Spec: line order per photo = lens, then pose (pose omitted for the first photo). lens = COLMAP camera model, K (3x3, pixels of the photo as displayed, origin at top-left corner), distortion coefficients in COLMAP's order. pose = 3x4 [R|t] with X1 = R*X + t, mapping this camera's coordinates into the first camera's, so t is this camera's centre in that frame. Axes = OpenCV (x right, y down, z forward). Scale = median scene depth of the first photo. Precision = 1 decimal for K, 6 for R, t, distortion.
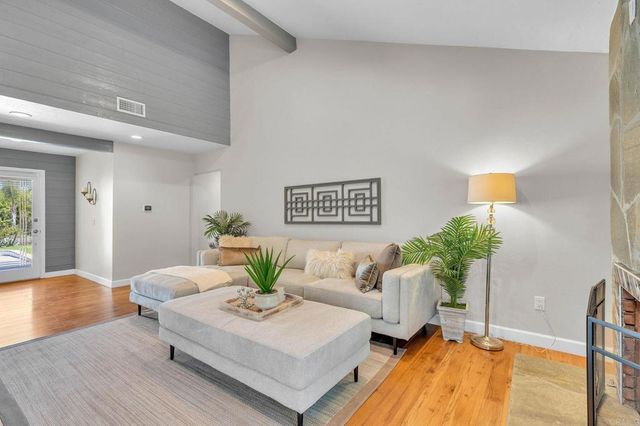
lens RADIAL K [[295.4, 0, 320.0], [0, 295.4, 213.0], [0, 0, 1]] dist [0.025735, 0.000029]
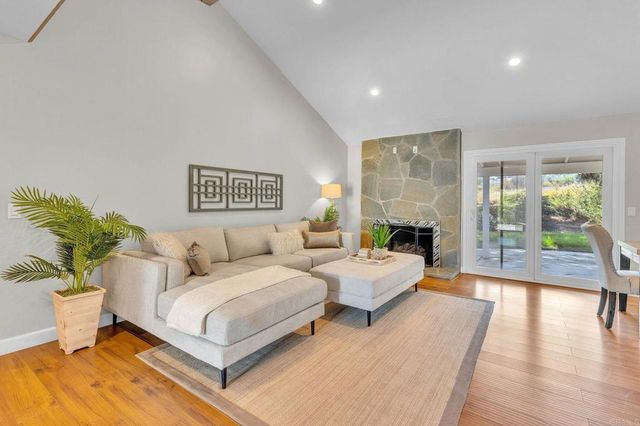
lens RADIAL K [[295.4, 0, 320.0], [0, 295.4, 213.0], [0, 0, 1]] dist [0.025735, 0.000029]
pose [[-0.035815, -0.023280, 0.999087, -1.049463], [-0.010759, 0.999680, 0.022908, 0.020176], [-0.999301, -0.009928, -0.036054, 0.798745]]
